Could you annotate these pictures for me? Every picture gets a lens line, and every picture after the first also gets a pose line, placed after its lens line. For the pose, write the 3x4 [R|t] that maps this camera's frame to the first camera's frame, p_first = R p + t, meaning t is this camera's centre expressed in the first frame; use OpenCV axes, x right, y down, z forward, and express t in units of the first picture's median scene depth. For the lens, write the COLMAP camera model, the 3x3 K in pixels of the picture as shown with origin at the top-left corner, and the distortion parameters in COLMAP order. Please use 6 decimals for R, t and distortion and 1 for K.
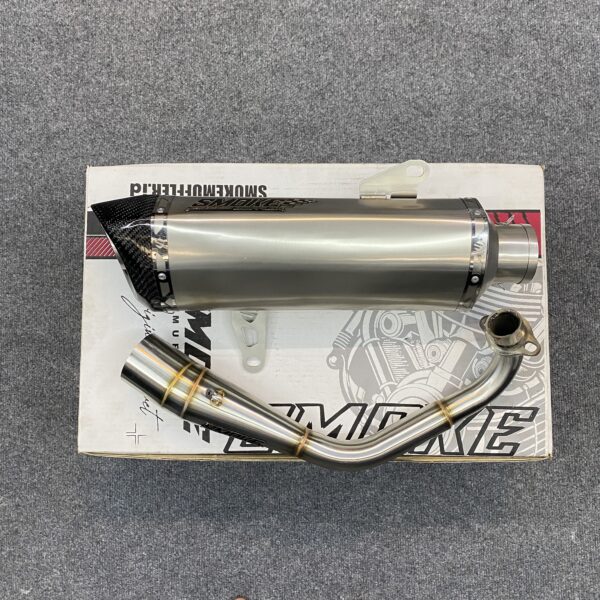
lens RADIAL K [[595.8, 0, 301.7], [0, 595.8, 297.9], [0, 0, 1]] dist [-0.000618, -0.006141]
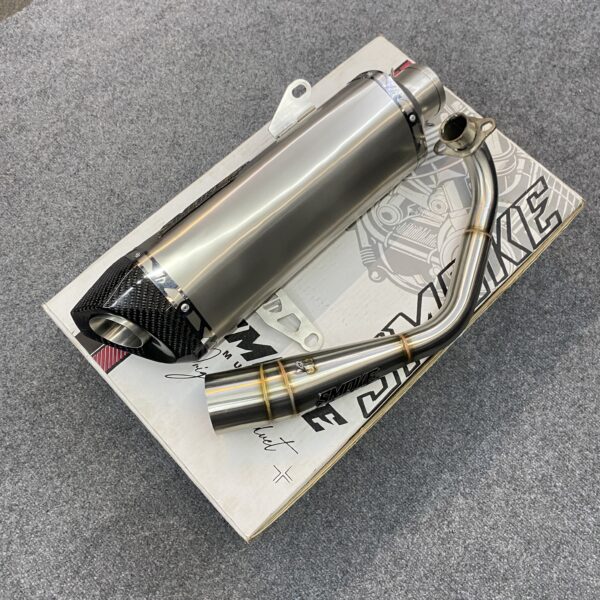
lens RADIAL K [[595.8, 0, 301.7], [0, 595.8, 297.9], [0, 0, 1]] dist [-0.000618, -0.006141]
pose [[0.716729, -0.650872, 0.250330, -0.304442], [0.692932, 0.705069, -0.150741, 0.194831], [-0.078387, 0.281503, 0.956353, 0.082302]]
